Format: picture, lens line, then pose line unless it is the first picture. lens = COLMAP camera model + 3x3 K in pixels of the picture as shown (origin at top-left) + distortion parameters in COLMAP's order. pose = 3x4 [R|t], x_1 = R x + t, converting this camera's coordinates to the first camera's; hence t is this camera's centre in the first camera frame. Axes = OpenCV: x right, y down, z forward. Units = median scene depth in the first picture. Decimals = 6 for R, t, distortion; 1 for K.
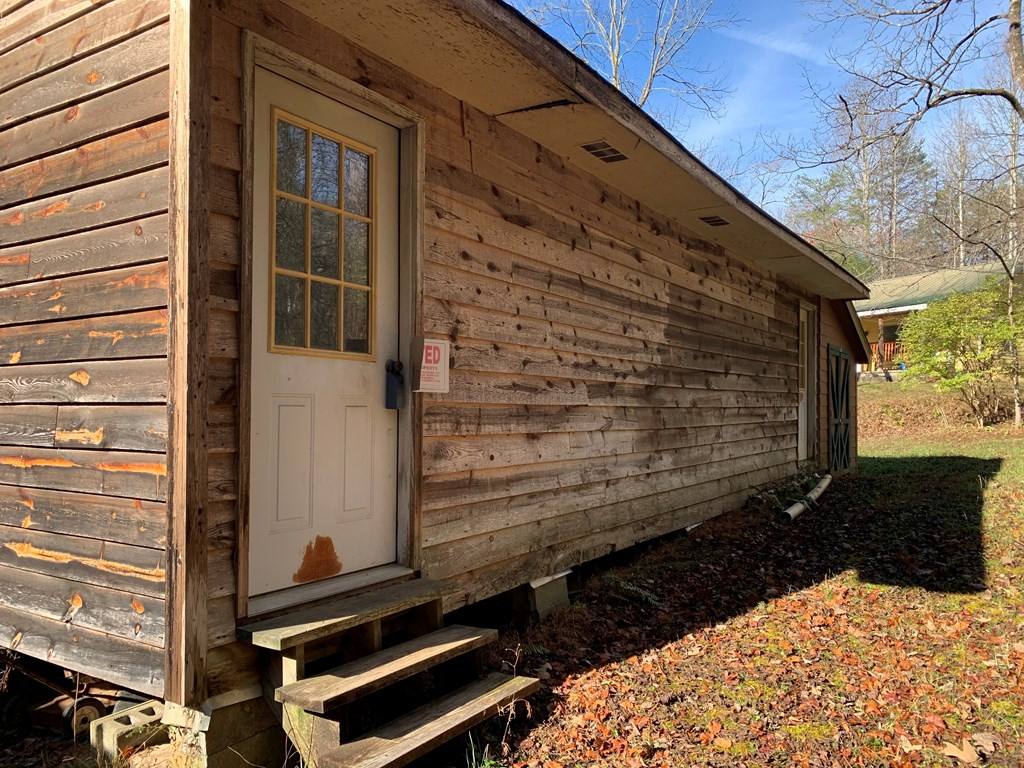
lens RADIAL K [[762.5, 0, 511.4], [0, 762.5, 379.5], [0, 0, 1]] dist [0.041141, -0.055693]
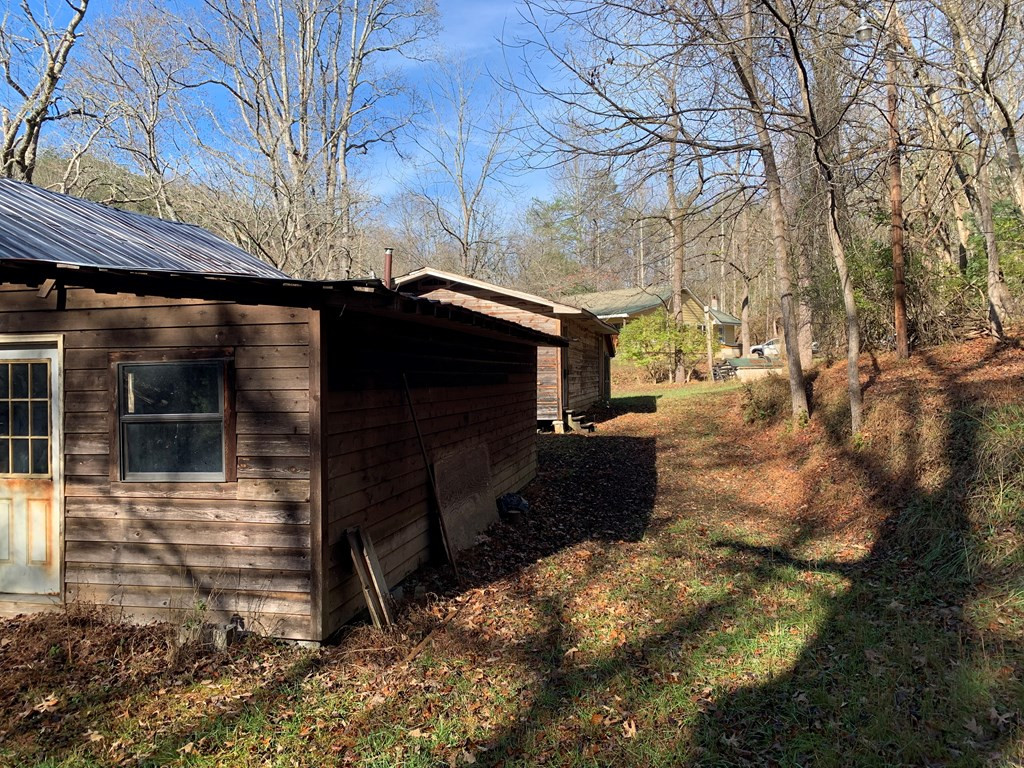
lens RADIAL K [[762.5, 0, 511.4], [0, 762.5, 379.5], [0, 0, 1]] dist [0.041141, -0.055693]
pose [[0.933795, -0.020856, 0.357201, -0.571083], [0.006982, 0.999172, 0.040086, -0.040457], [-0.357741, -0.034938, 0.933167, -0.919596]]
